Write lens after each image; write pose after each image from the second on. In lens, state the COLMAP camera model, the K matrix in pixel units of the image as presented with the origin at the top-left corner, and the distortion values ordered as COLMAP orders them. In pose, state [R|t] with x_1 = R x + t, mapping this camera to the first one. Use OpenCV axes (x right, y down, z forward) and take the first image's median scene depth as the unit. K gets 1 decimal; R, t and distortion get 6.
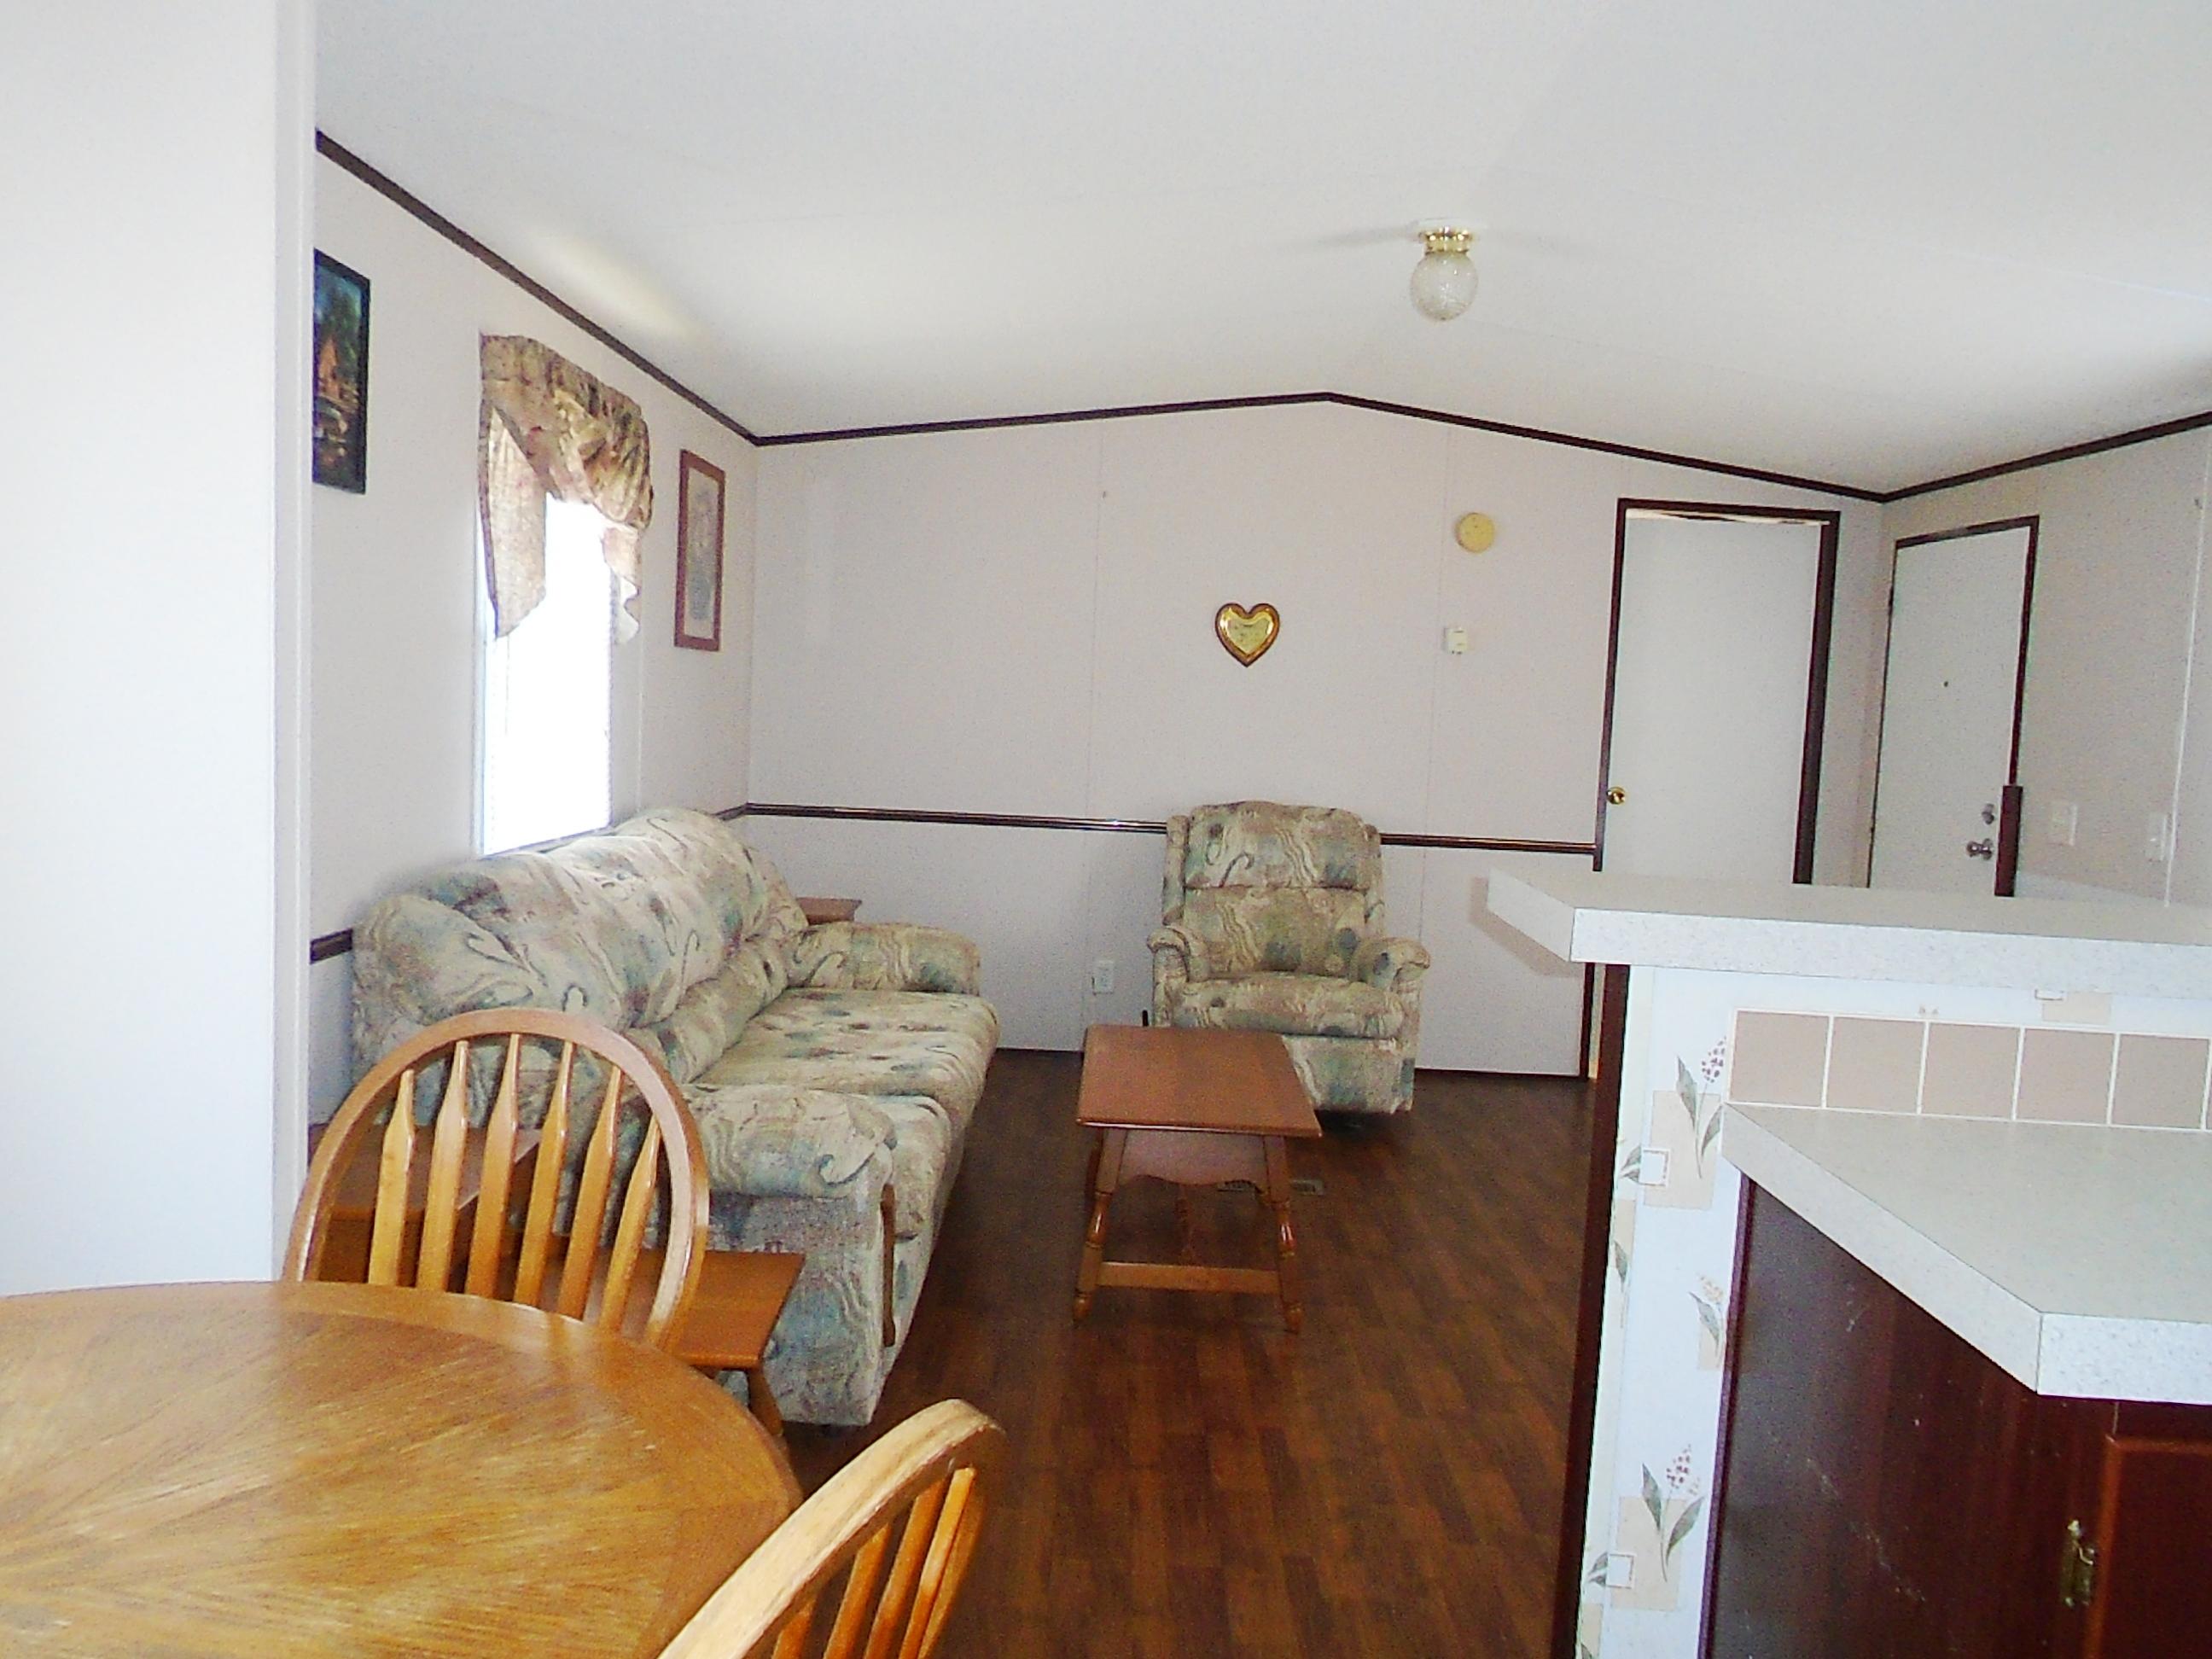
lens RADIAL K [[1692.8, 0, 1109.1], [0, 1692.8, 823.0], [0, 0, 1]] dist [-0.007306, 0.014507]
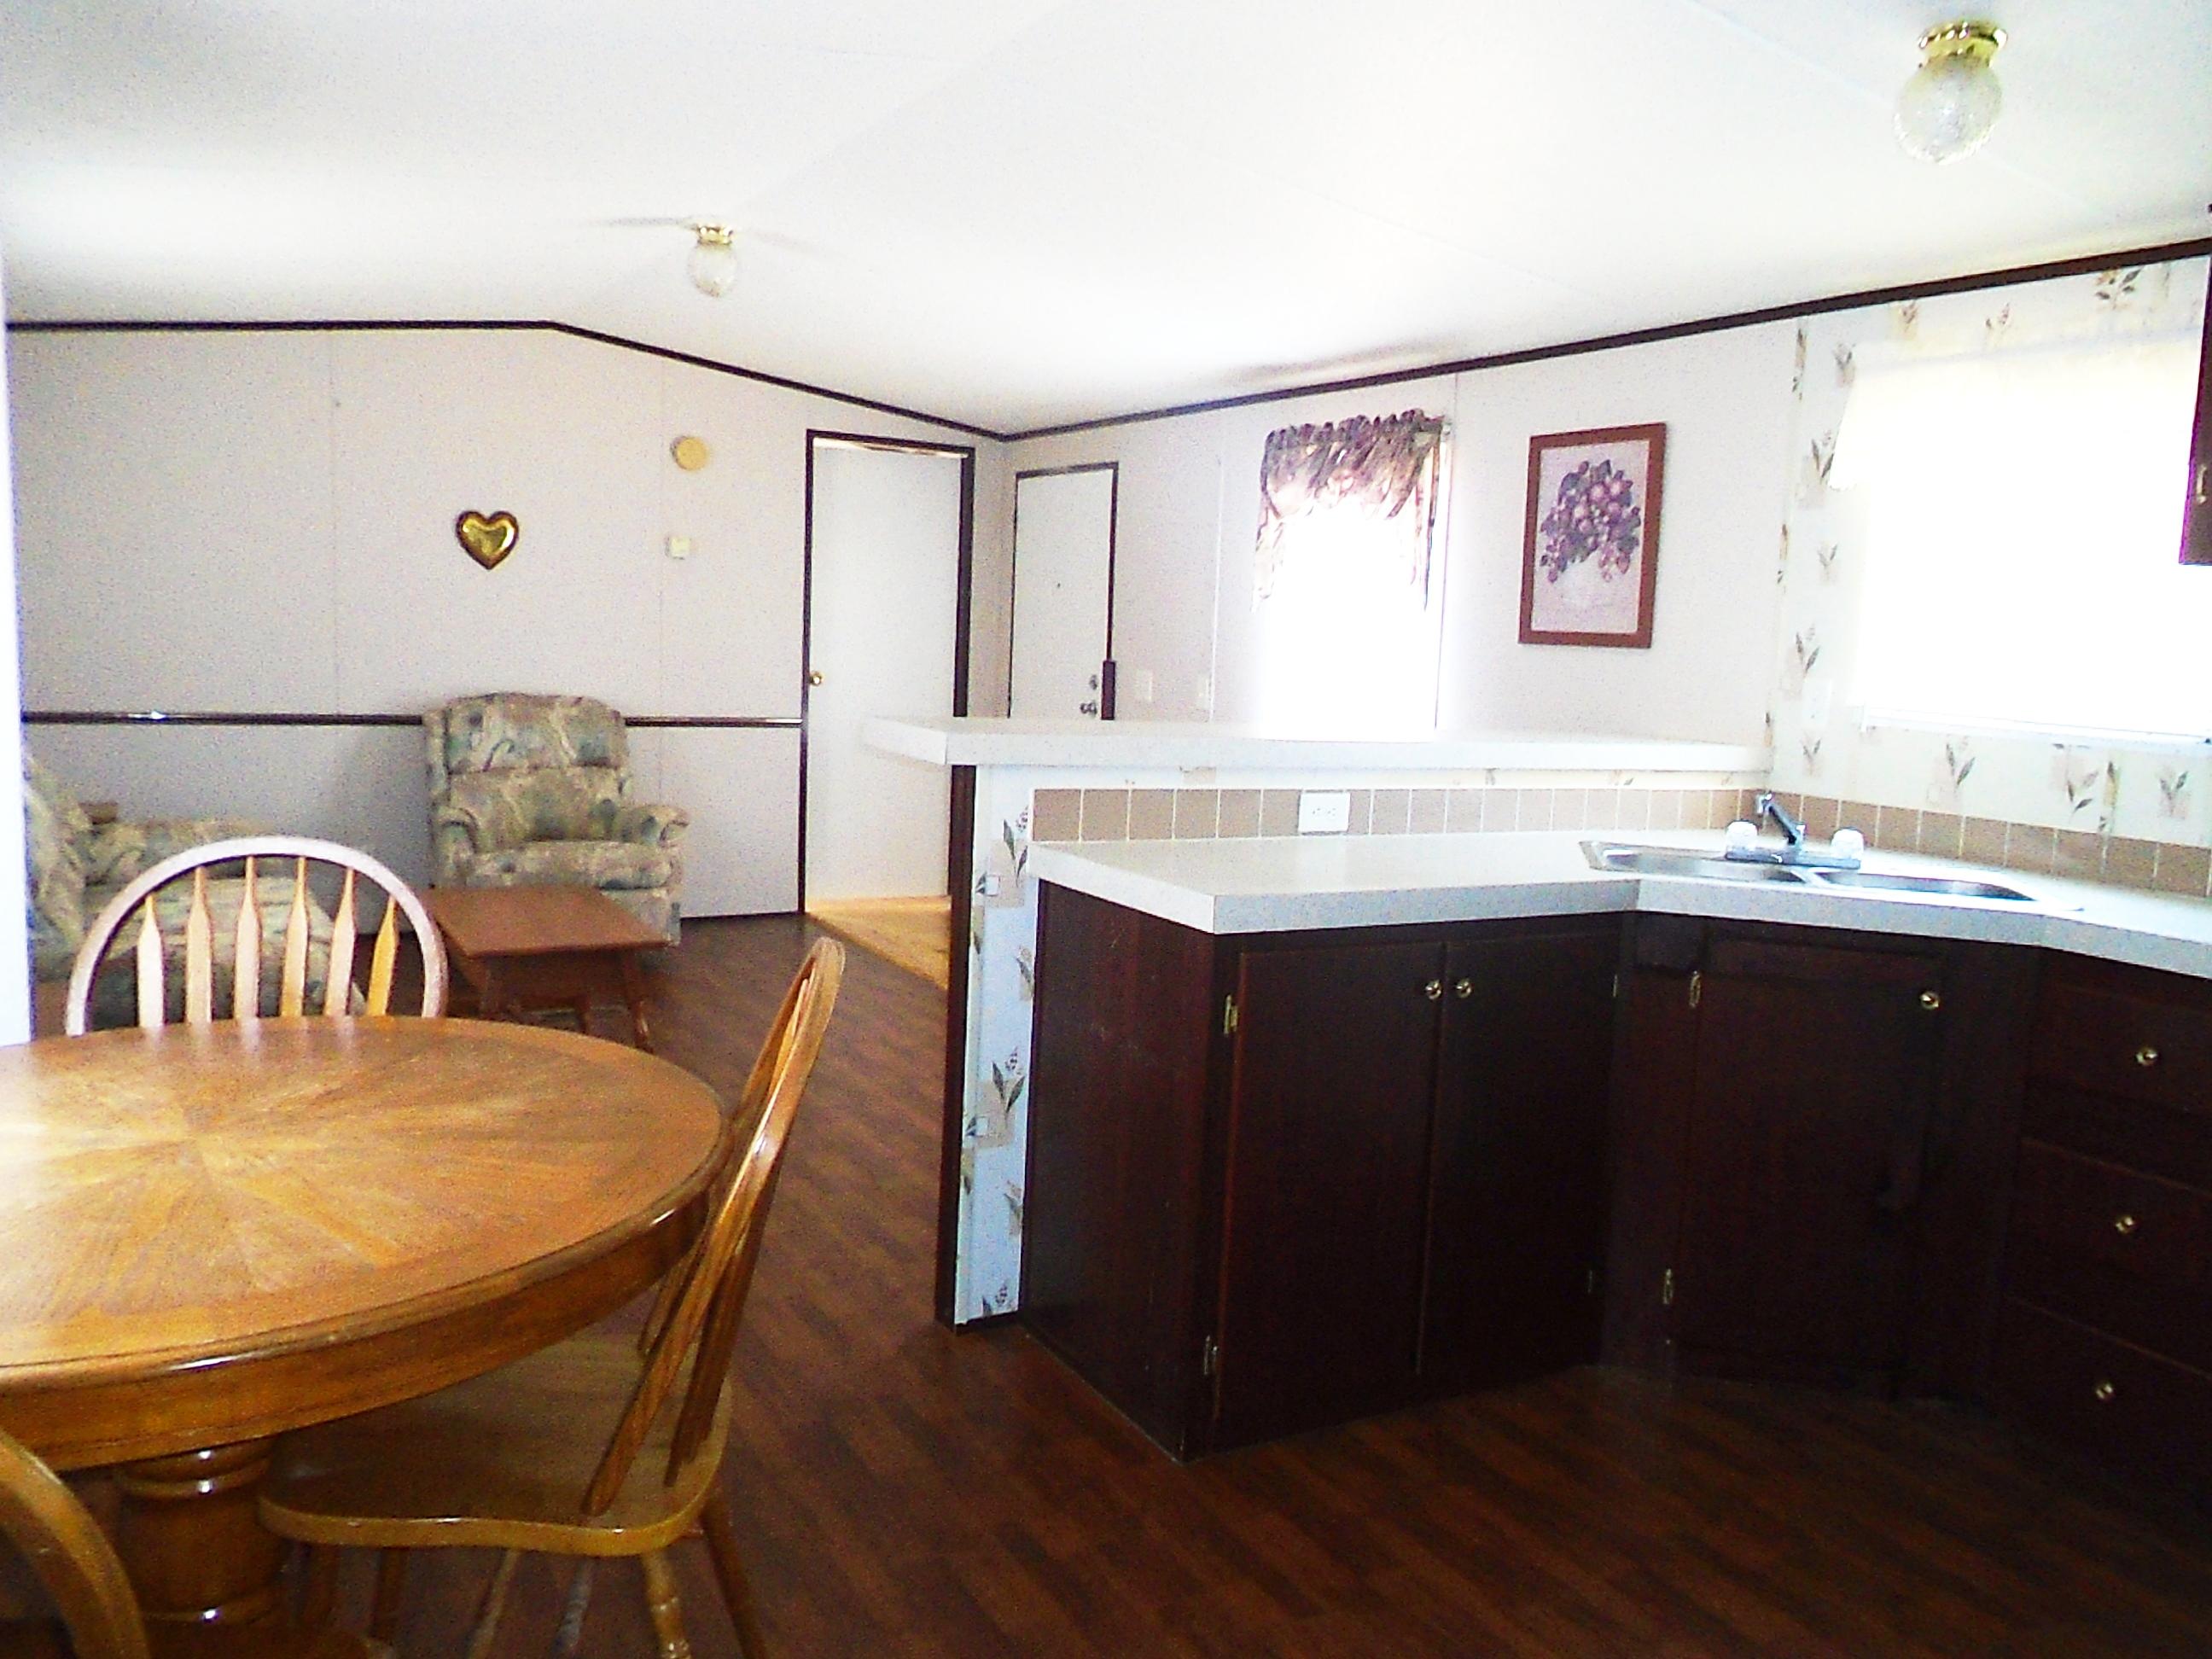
lens RADIAL K [[1692.8, 0, 1107.5], [0, 1692.8, 819.3], [0, 0, 1]] dist [-0.007306, 0.014507]
pose [[0.867908, -0.069845, 0.491791, -0.129333], [0.039606, 0.996643, 0.071648, 0.006771], [-0.495144, -0.042706, 0.867761, -0.166697]]
